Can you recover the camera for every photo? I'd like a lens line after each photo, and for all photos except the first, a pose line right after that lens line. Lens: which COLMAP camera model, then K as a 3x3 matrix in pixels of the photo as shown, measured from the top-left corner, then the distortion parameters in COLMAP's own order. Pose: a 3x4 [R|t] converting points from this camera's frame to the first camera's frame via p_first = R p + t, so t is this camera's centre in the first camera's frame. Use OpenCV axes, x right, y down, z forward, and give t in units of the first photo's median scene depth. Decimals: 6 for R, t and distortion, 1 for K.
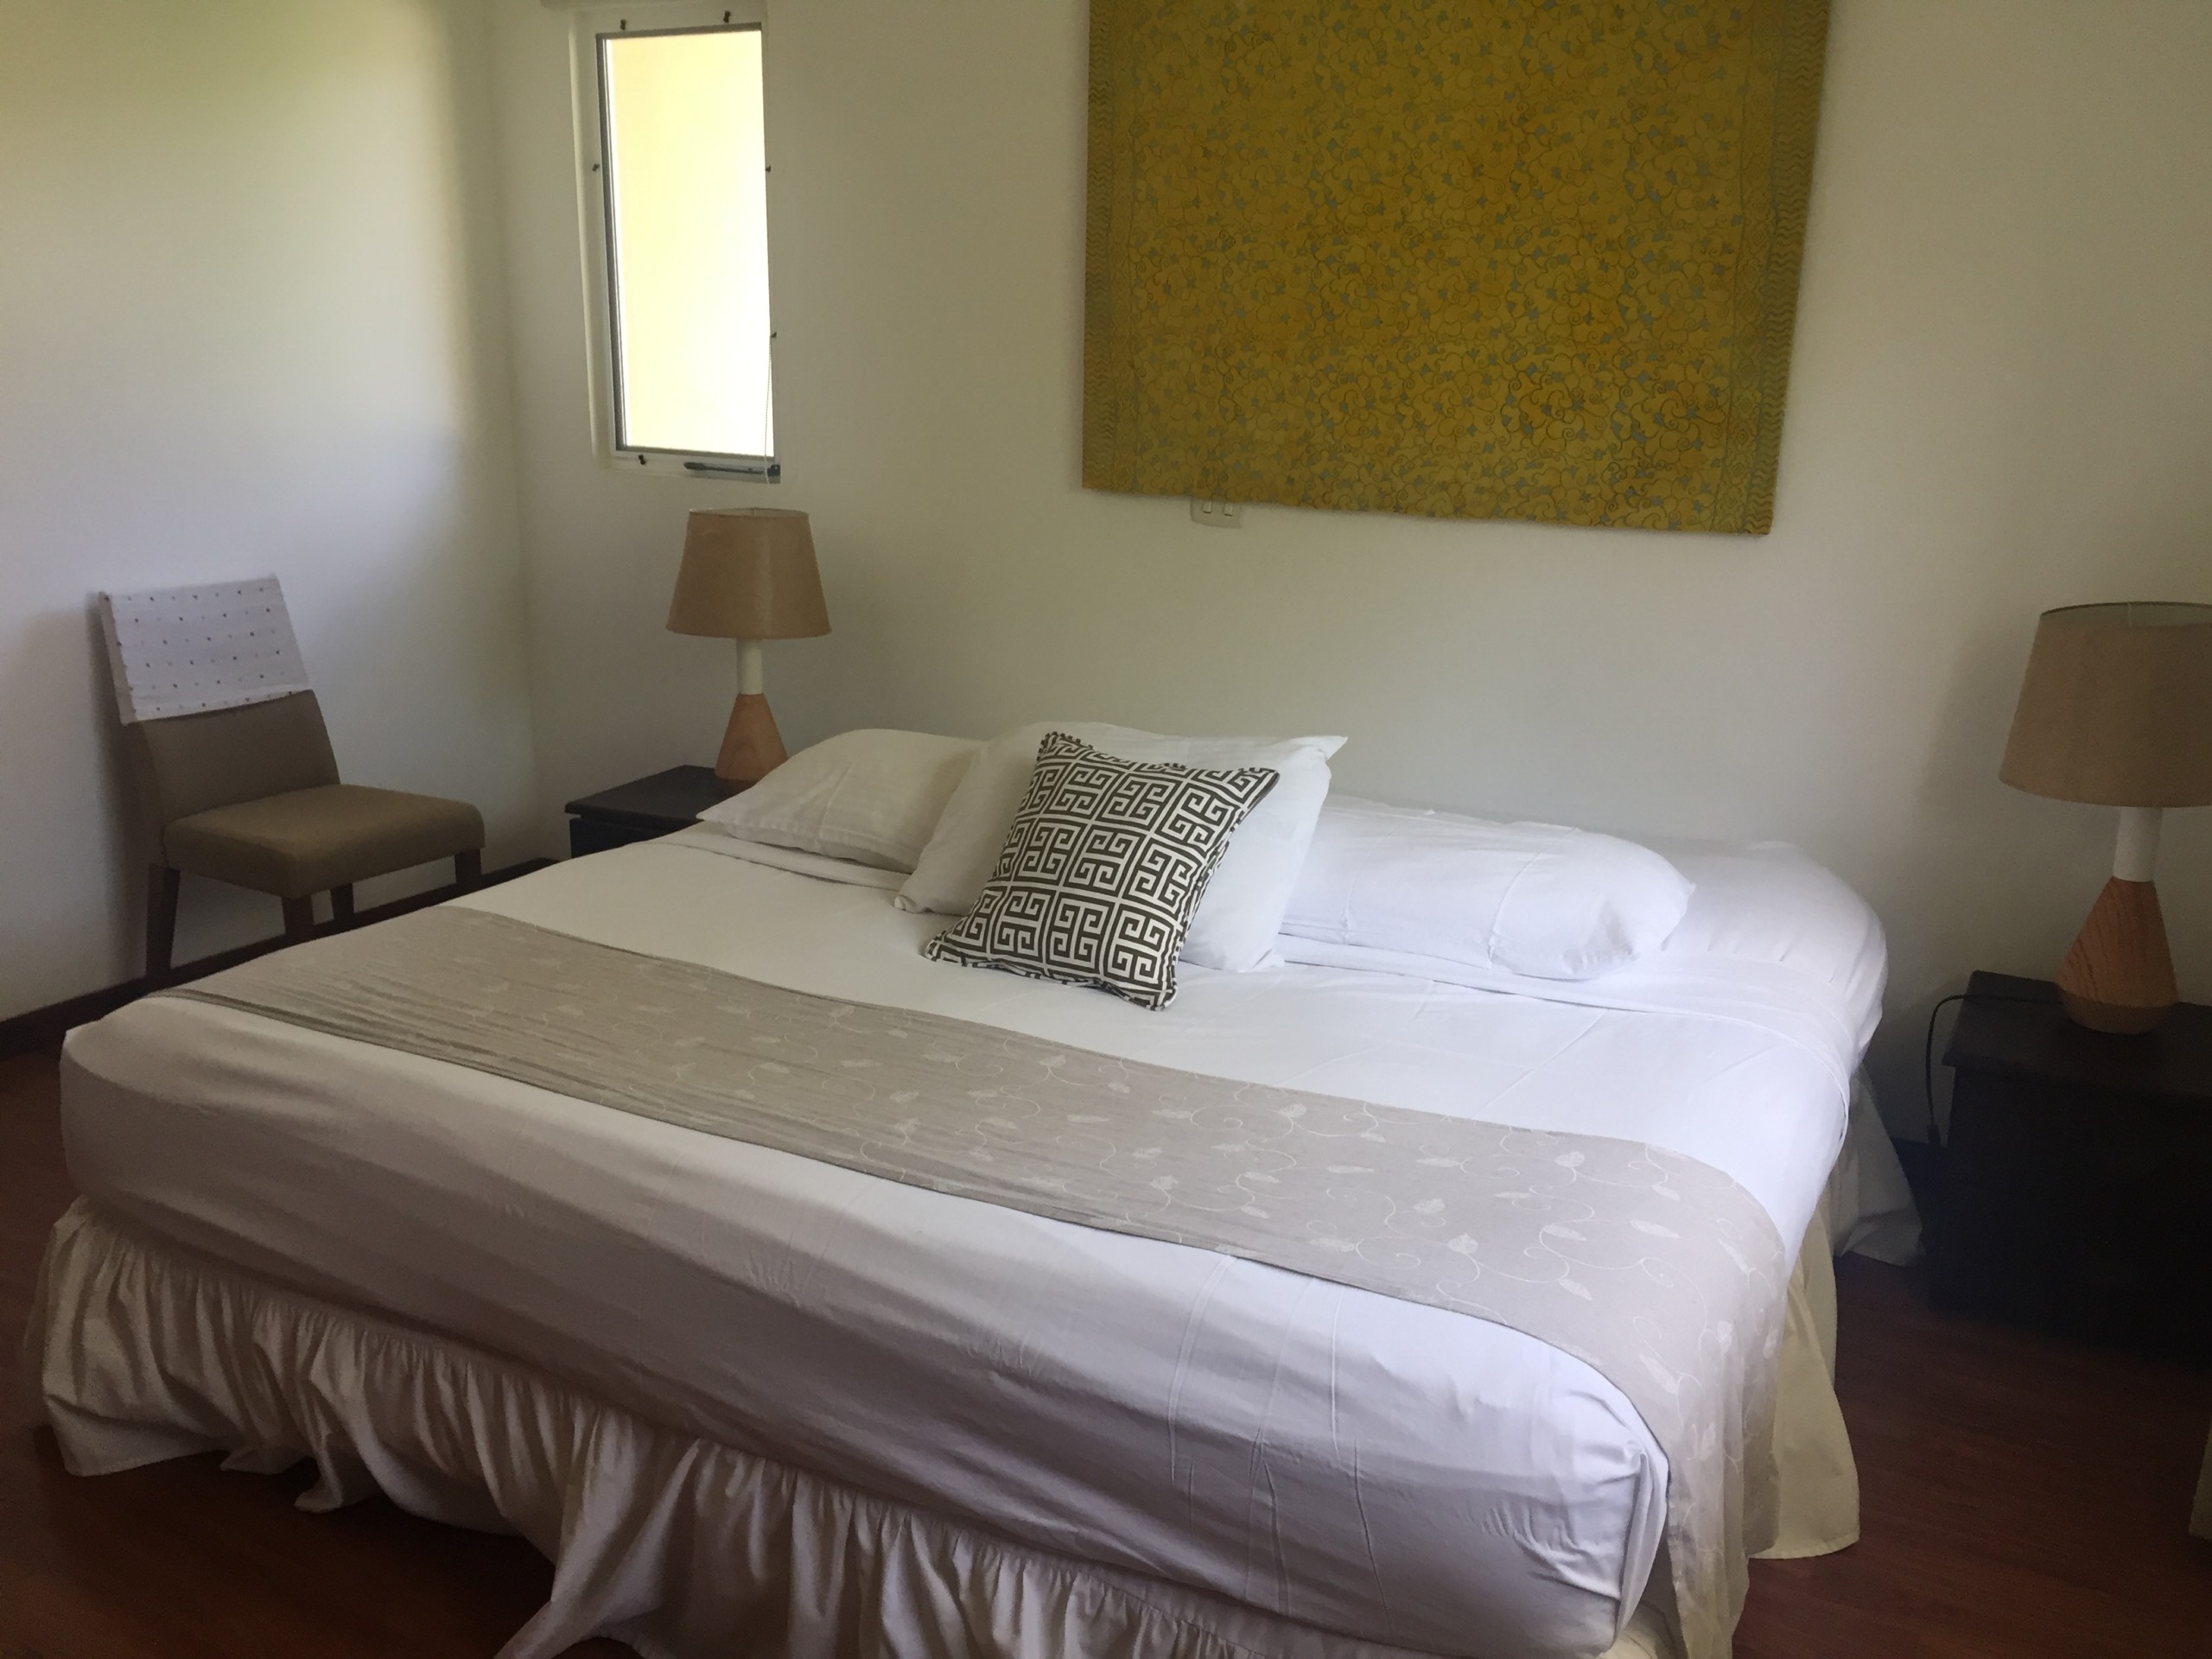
lens RADIAL K [[1913.3, 0, 1110.7], [0, 1913.3, 838.9], [0, 0, 1]] dist [0.079439, -0.118015]
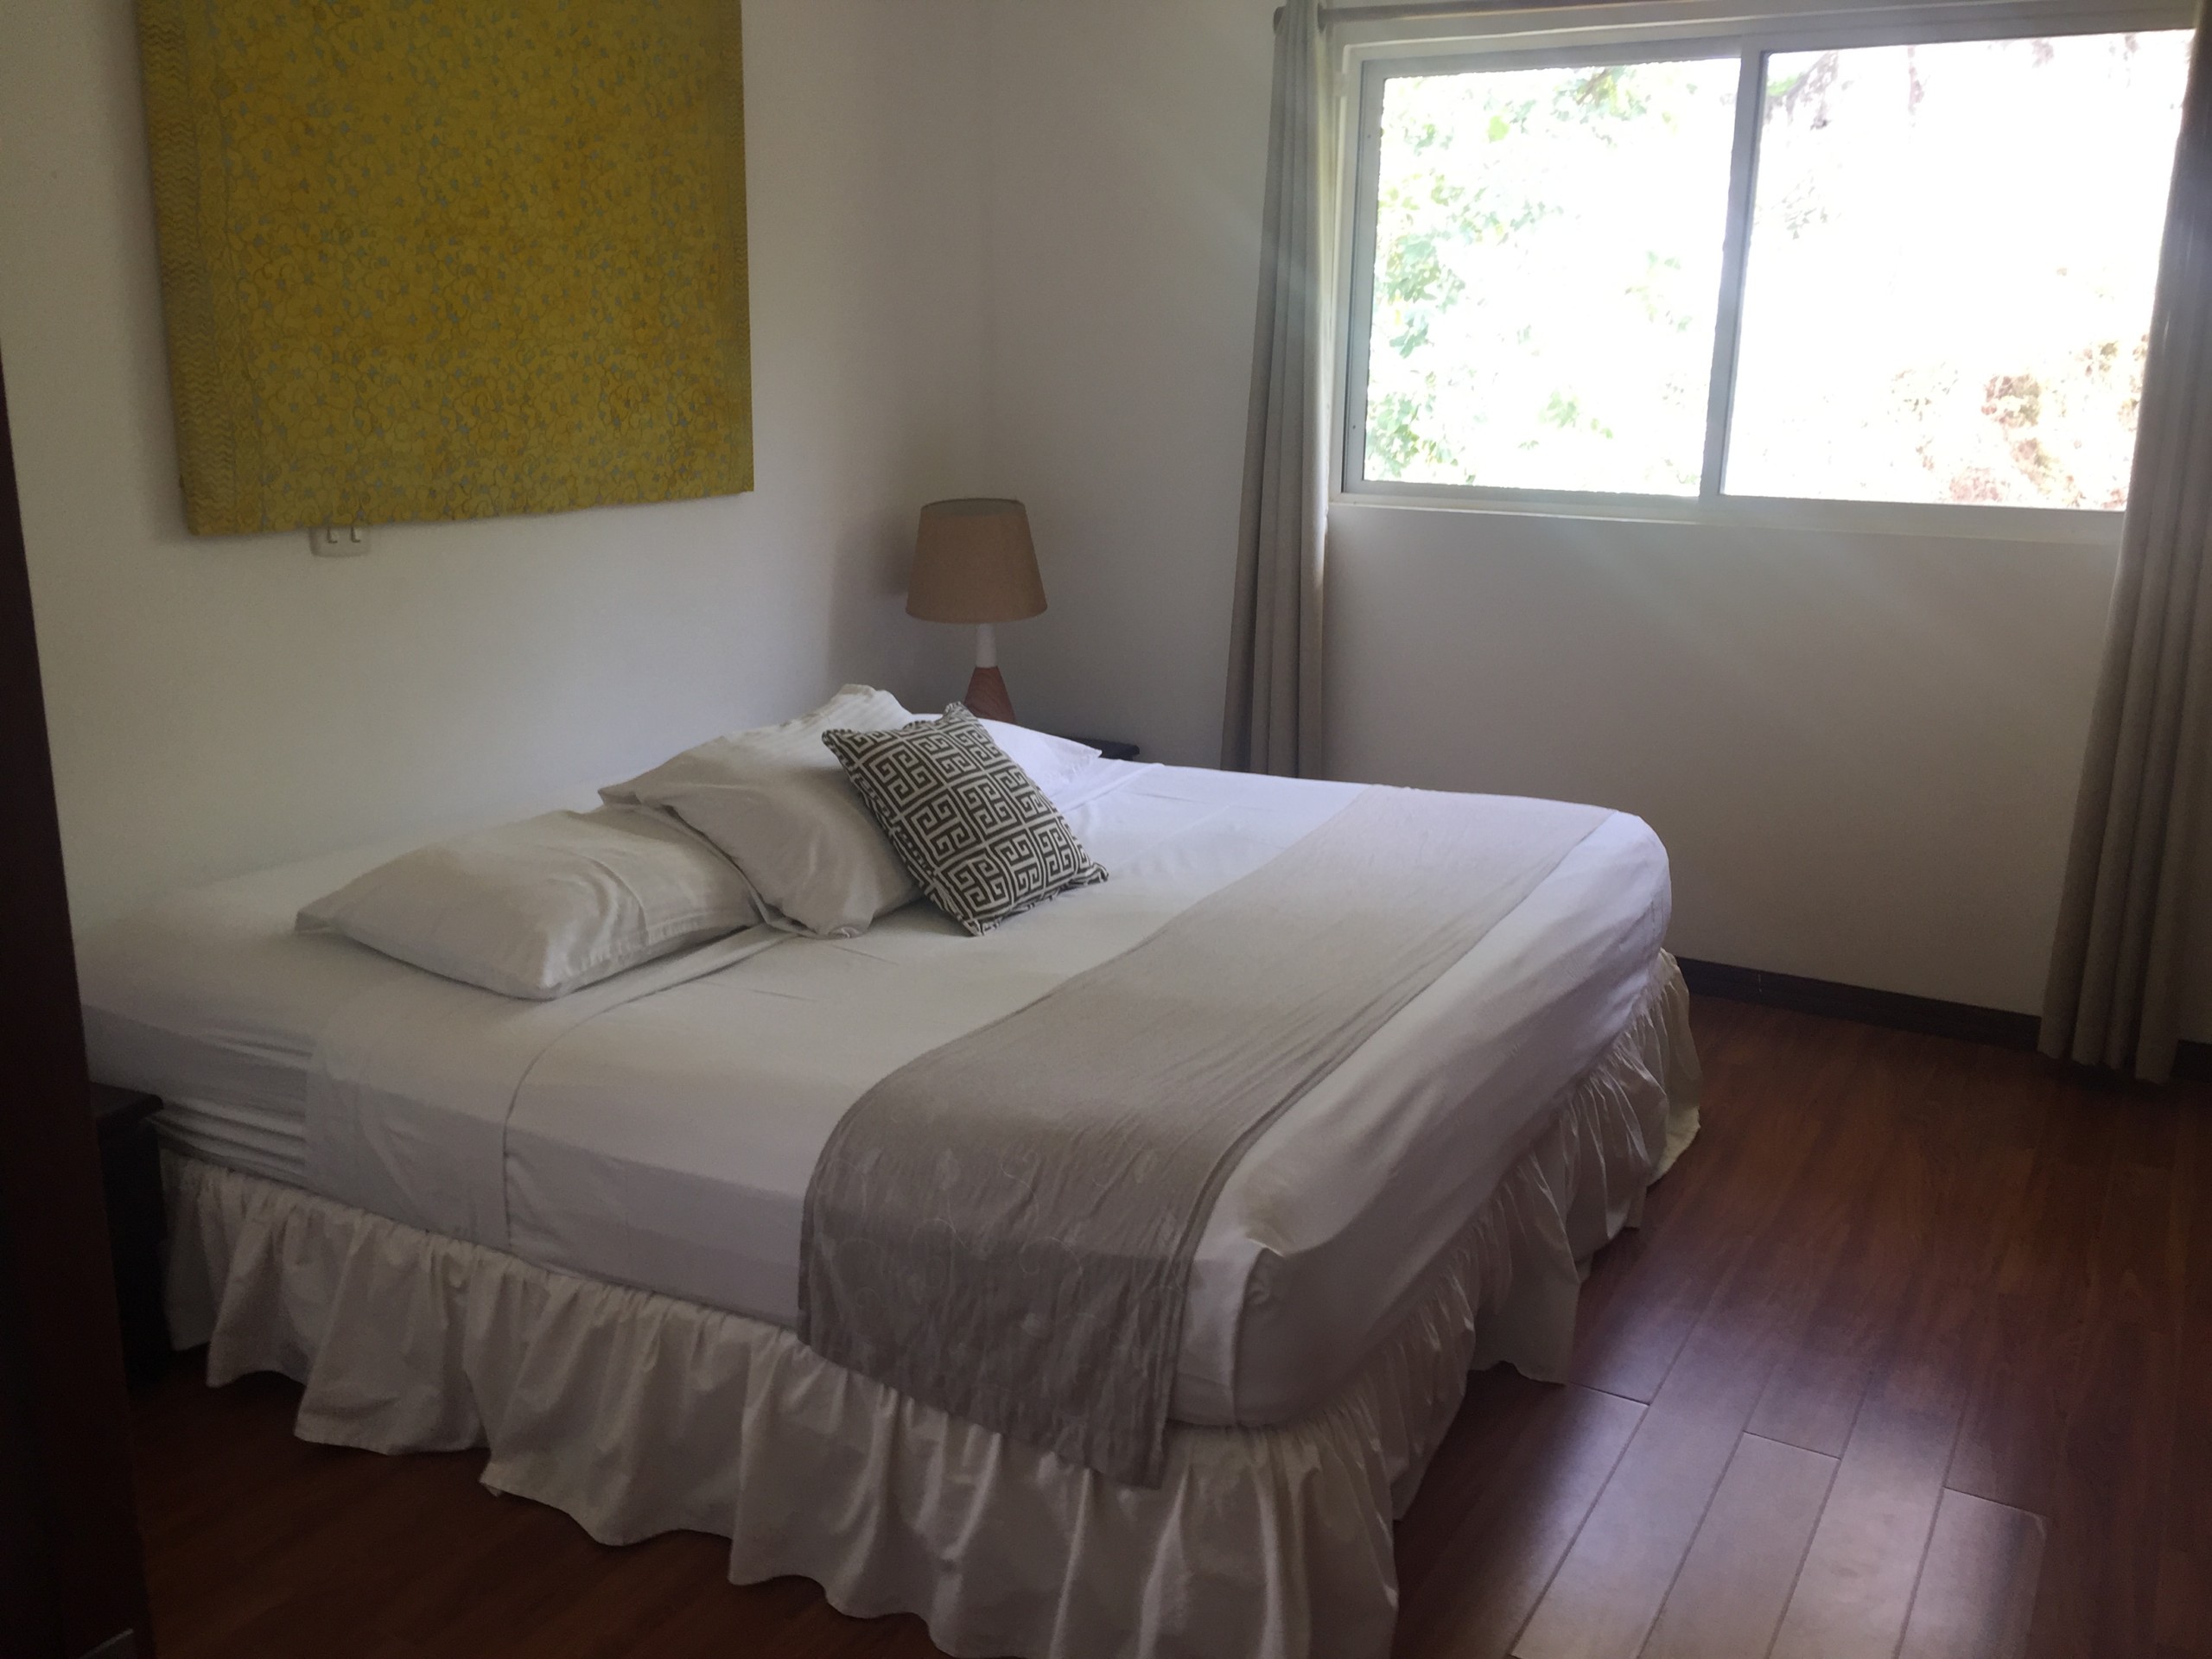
lens RADIAL K [[1913.3, 0, 1111.5], [0, 1913.3, 818.4], [0, 0, 1]] dist [0.079439, -0.118015]
pose [[-0.016996, -0.254219, 0.966997, -0.893485], [0.251028, 0.935075, 0.250239, -0.198090], [-0.967831, 0.246996, 0.047924, 0.700249]]
